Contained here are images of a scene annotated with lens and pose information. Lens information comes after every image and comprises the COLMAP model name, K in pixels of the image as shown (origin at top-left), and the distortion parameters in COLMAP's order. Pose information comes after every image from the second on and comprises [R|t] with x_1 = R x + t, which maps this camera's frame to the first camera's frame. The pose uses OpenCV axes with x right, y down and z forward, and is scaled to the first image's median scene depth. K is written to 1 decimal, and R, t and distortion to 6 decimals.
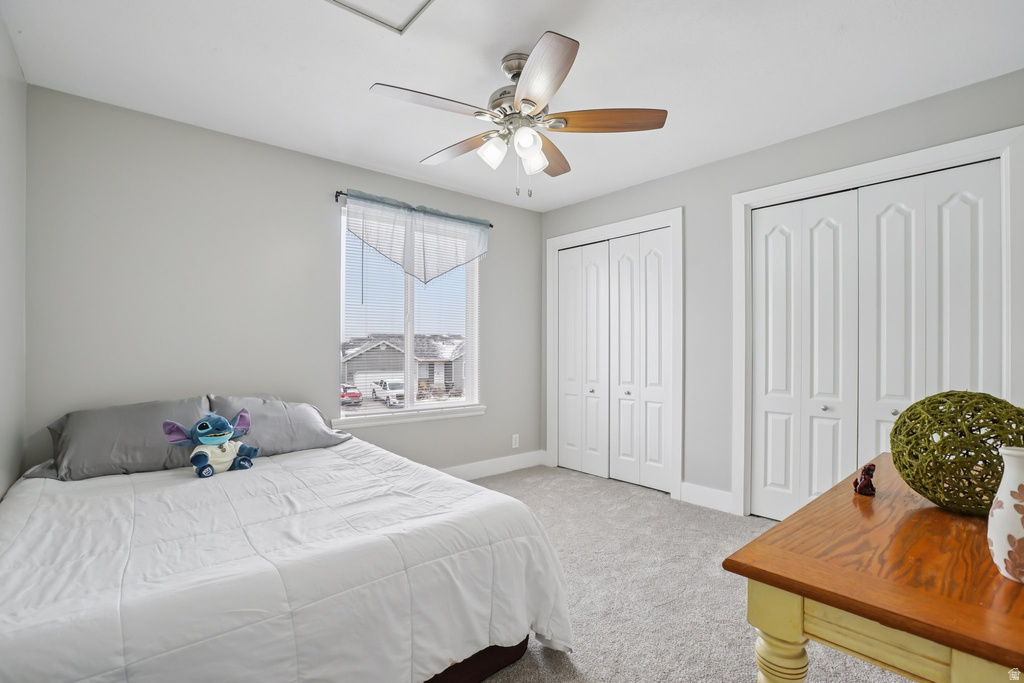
lens RADIAL K [[472.1, 0, 513.4], [0, 472.1, 345.1], [0, 0, 1]] dist [-0.042592, 0.012266]
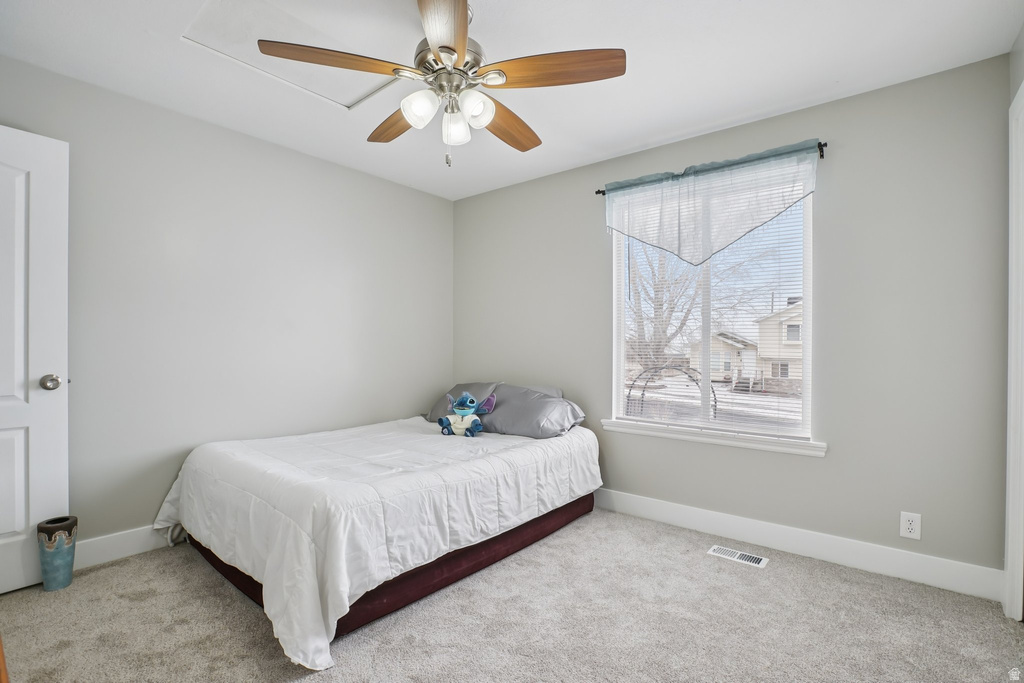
lens RADIAL K [[472.1, 0, 513.8], [0, 472.1, 345.1], [0, 0, 1]] dist [-0.042592, 0.012266]
pose [[0.183259, -0.002235, -0.983062, 0.546314], [0.004356, 0.999989, -0.001461, 0.001129], [0.983055, -0.004014, 0.183267, 0.600251]]
